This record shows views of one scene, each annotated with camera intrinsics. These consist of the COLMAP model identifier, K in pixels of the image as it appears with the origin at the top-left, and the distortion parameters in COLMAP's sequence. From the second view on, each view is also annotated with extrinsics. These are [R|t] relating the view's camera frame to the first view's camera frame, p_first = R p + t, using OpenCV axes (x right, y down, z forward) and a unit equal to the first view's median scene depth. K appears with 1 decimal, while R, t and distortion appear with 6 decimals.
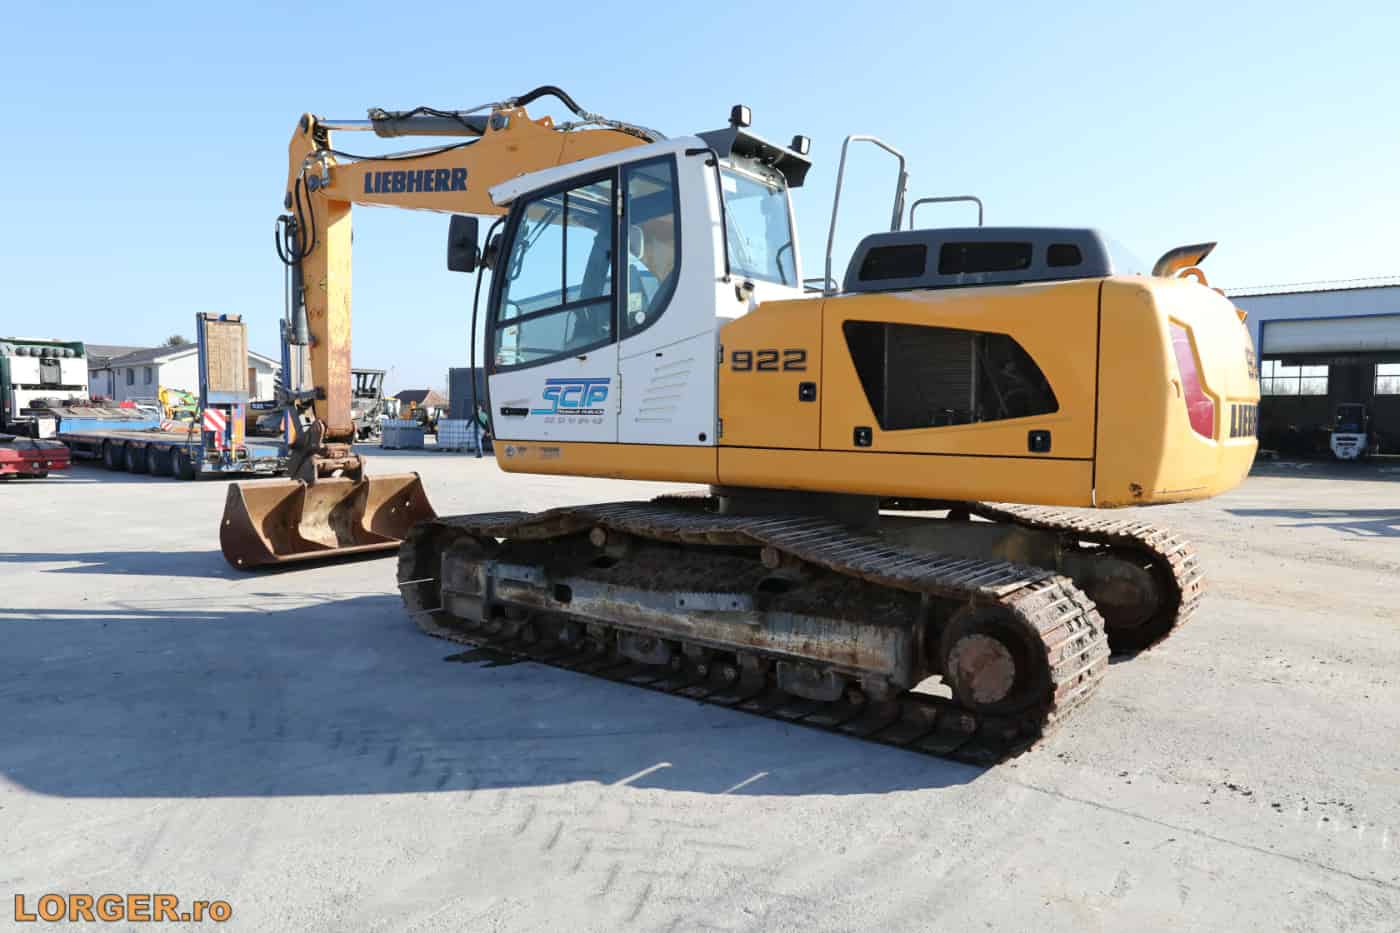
lens RADIAL K [[948.9, 0, 700.0], [0, 948.9, 466.5], [0, 0, 1]] dist [-0.061642, 0.057425]
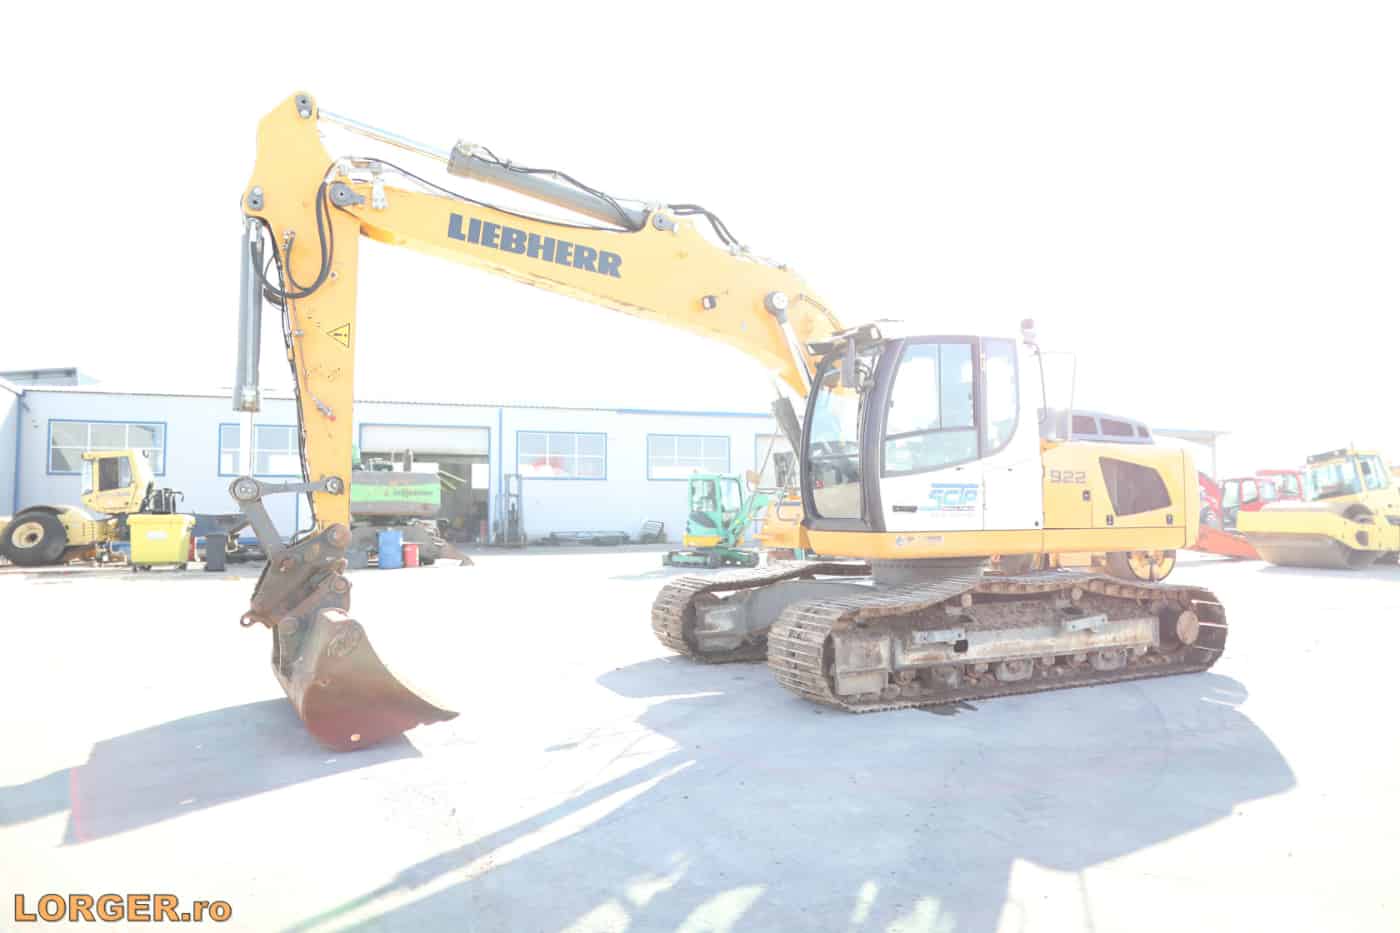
lens RADIAL K [[948.9, 0, 700.0], [0, 948.9, 466.5], [0, 0, 1]] dist [-0.061642, 0.057425]
pose [[0.457481, 0.029948, 0.888715, -1.737105], [0.054642, 0.996597, -0.061711, -0.063114], [-0.887539, 0.076793, 0.454288, 0.827076]]
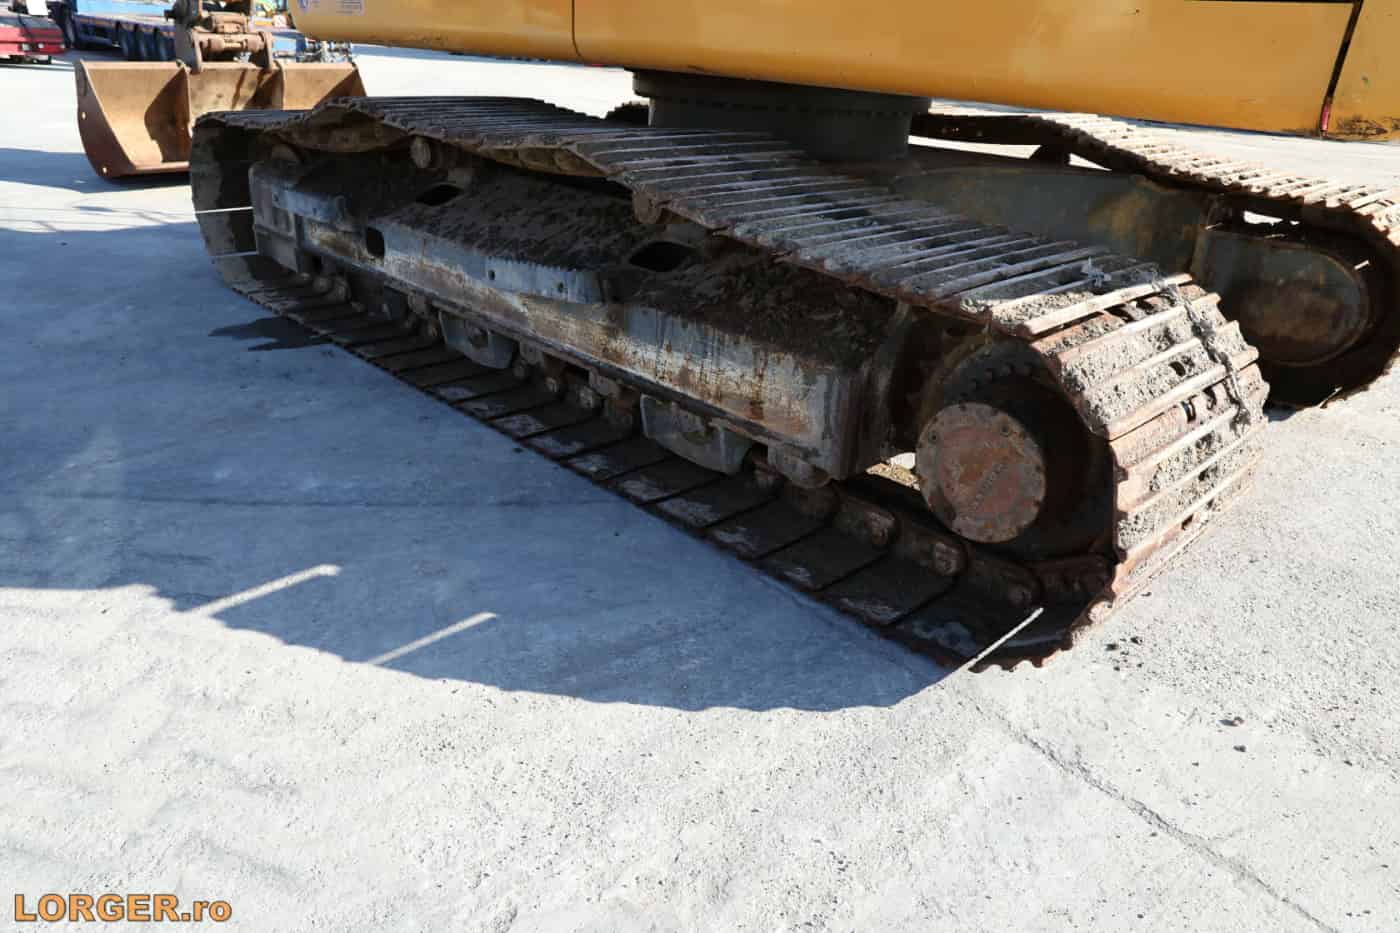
lens RADIAL K [[948.9, 0, 700.0], [0, 948.9, 466.5], [0, 0, 1]] dist [-0.061642, 0.057425]
pose [[0.991053, 0.090271, -0.098315, 0.172576], [-0.047816, 0.927833, 0.369918, 0.034444], [0.124613, -0.361907, 0.923848, 0.454072]]
